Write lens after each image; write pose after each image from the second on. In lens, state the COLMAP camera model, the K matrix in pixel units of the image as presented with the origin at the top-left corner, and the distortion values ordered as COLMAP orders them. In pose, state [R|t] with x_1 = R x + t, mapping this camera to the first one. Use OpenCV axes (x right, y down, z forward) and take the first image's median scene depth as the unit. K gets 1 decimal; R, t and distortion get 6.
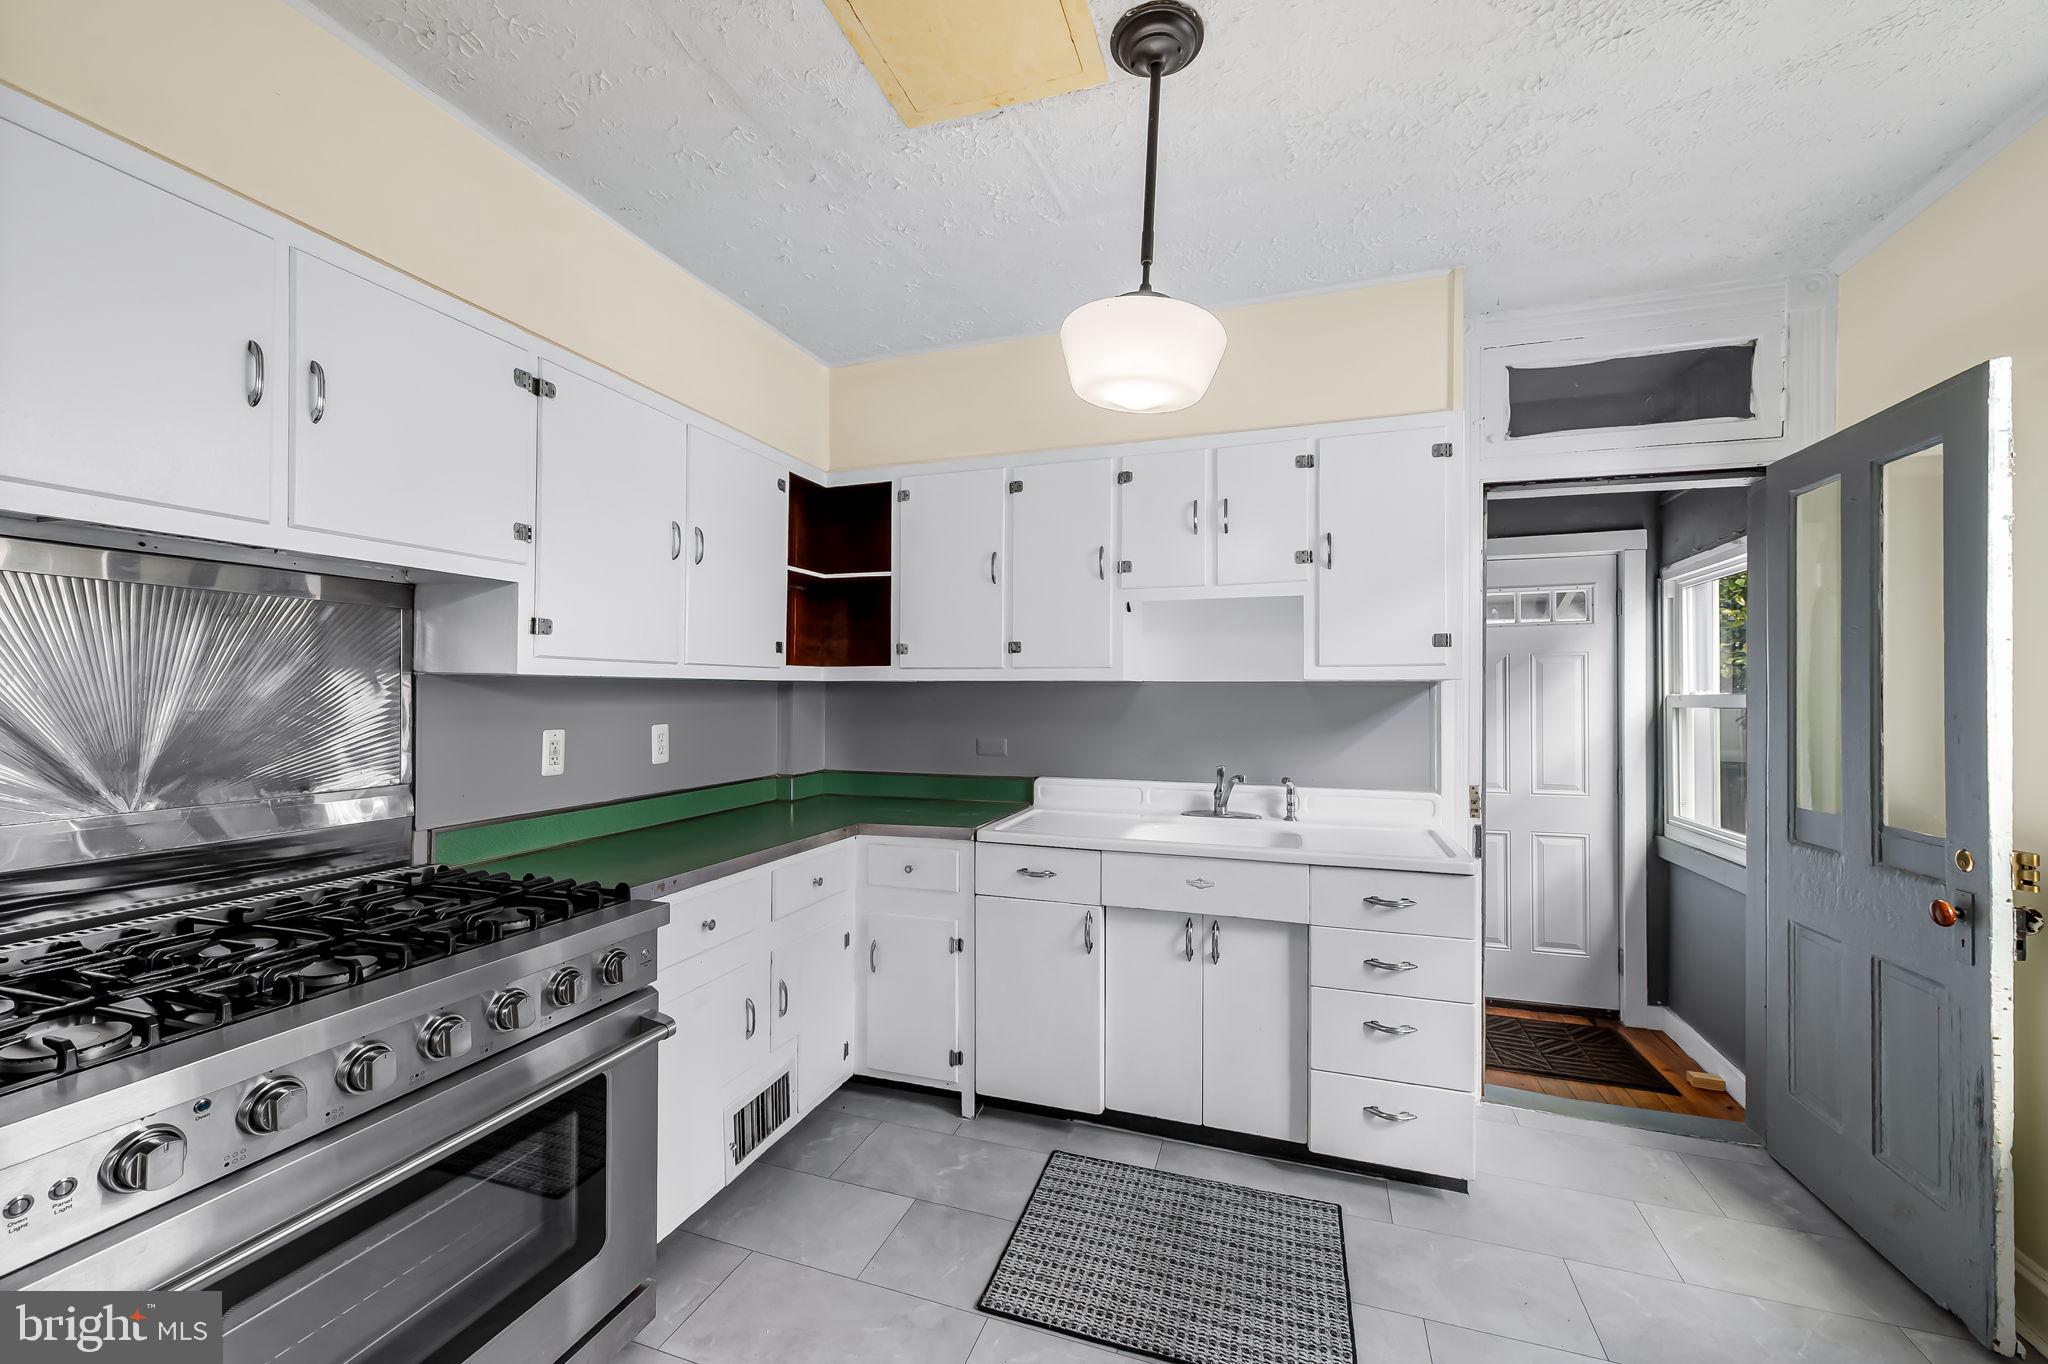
lens RADIAL K [[808.8, 0, 1024.0], [0, 808.8, 682.0], [0, 0, 1]] dist [0.007908, -0.000569]
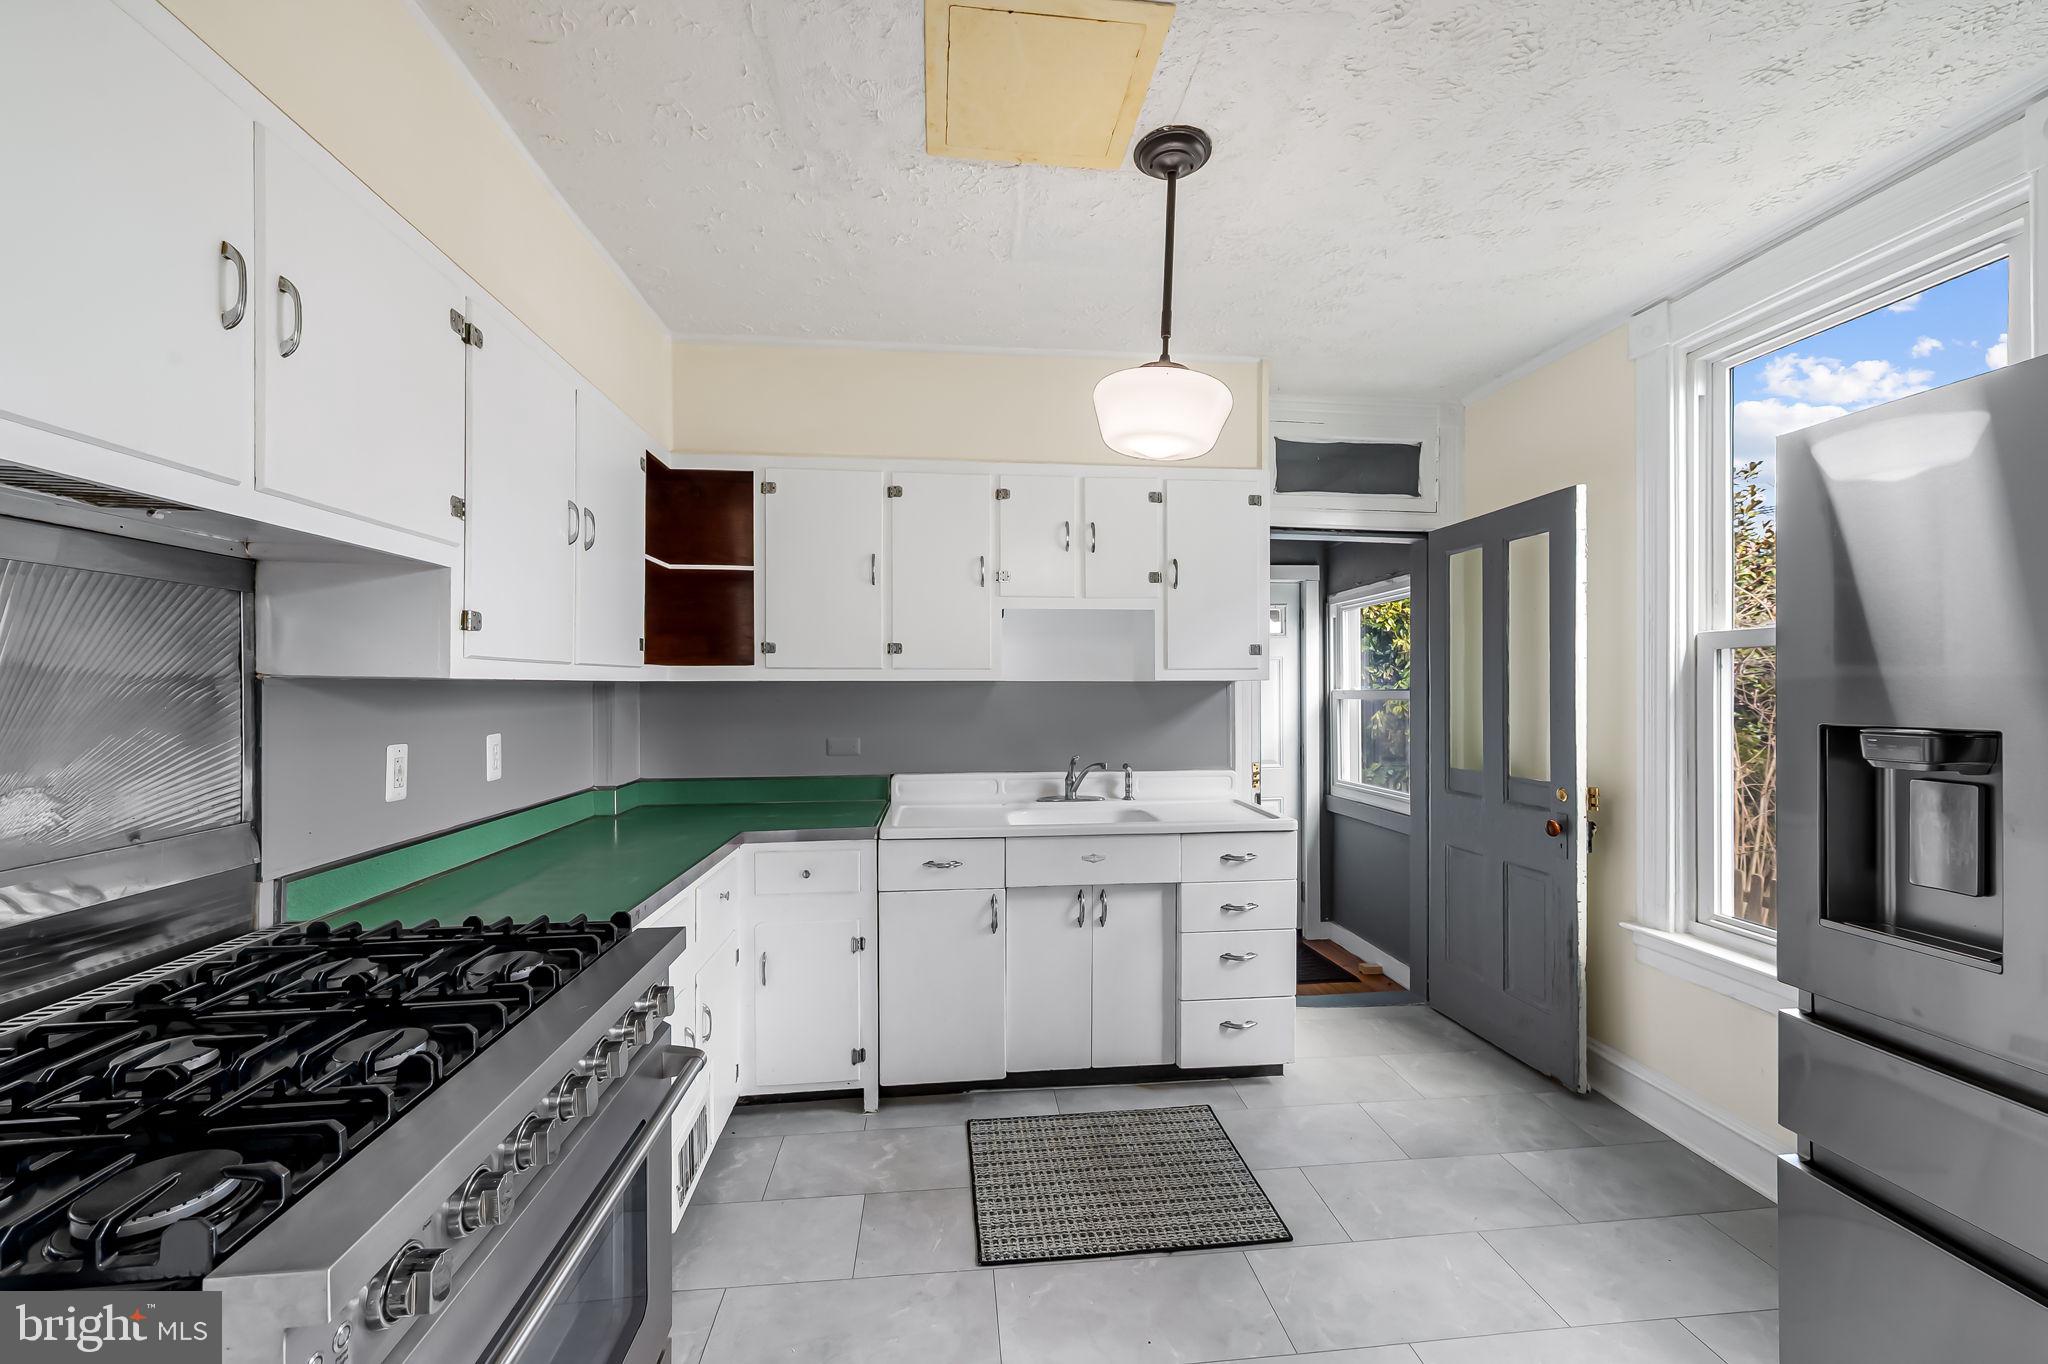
lens RADIAL K [[811.5, 0, 1023.9], [0, 811.5, 680.6], [0, 0, 1]] dist [0.007946, -0.000195]
pose [[0.905761, -0.001541, 0.423785, -0.351602], [-0.001269, 0.999979, 0.006348, -0.010492], [-0.423786, -0.006288, 0.905741, -0.001608]]
